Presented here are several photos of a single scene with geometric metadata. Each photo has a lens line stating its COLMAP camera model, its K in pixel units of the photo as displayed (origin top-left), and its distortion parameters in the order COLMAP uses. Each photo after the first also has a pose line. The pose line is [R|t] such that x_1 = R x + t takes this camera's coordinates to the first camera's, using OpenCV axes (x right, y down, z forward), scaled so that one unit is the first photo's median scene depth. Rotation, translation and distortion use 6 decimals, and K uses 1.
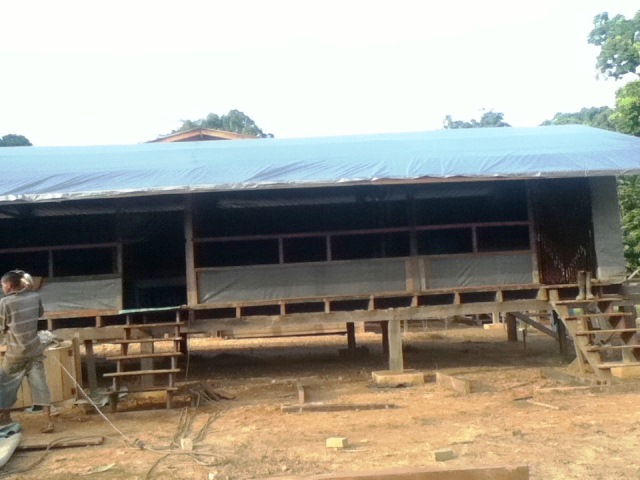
lens RADIAL K [[757.2, 0, 320.6], [0, 757.2, 226.3], [0, 0, 1]] dist [0.020205, -0.067951]
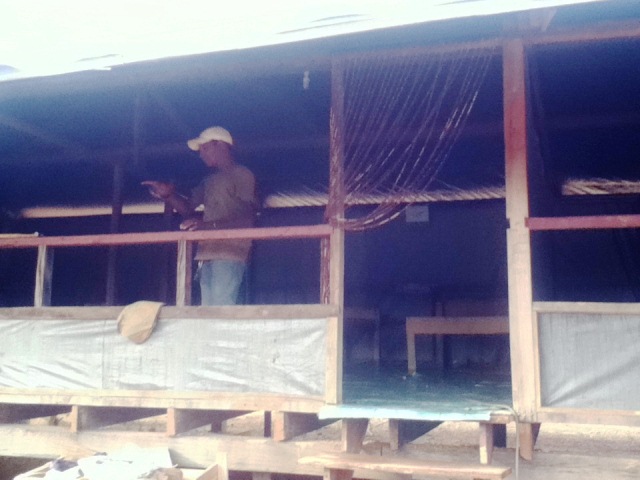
lens RADIAL K [[757.2, 0, 320.6], [0, 757.2, 226.3], [0, 0, 1]] dist [0.020205, -0.067951]
pose [[0.905162, 0.007160, -0.425005, -0.105555], [-0.023861, 0.999137, -0.033988, 0.034442], [0.424395, 0.040906, 0.904552, 0.634059]]
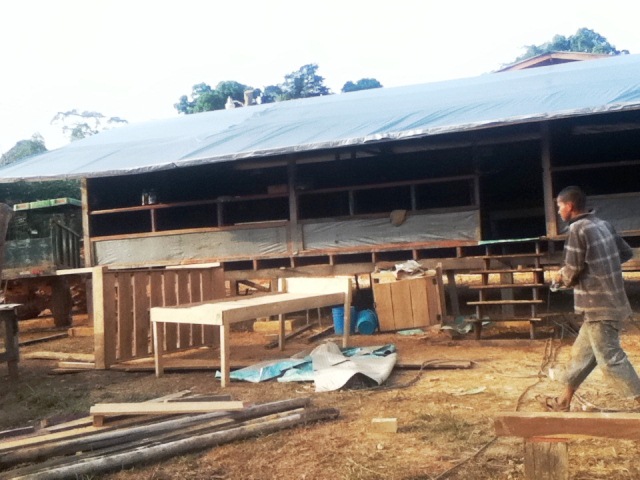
lens RADIAL K [[761.8, 0, 320.0], [0, 761.8, 240.0], [0, 0, 1]] dist [-0.049418, 0.008508]
pose [[0.884942, -0.001319, -0.465699, 0.021376], [0.052418, 0.993923, 0.096792, -0.001098], [0.462742, -0.110066, 0.879634, 0.002850]]
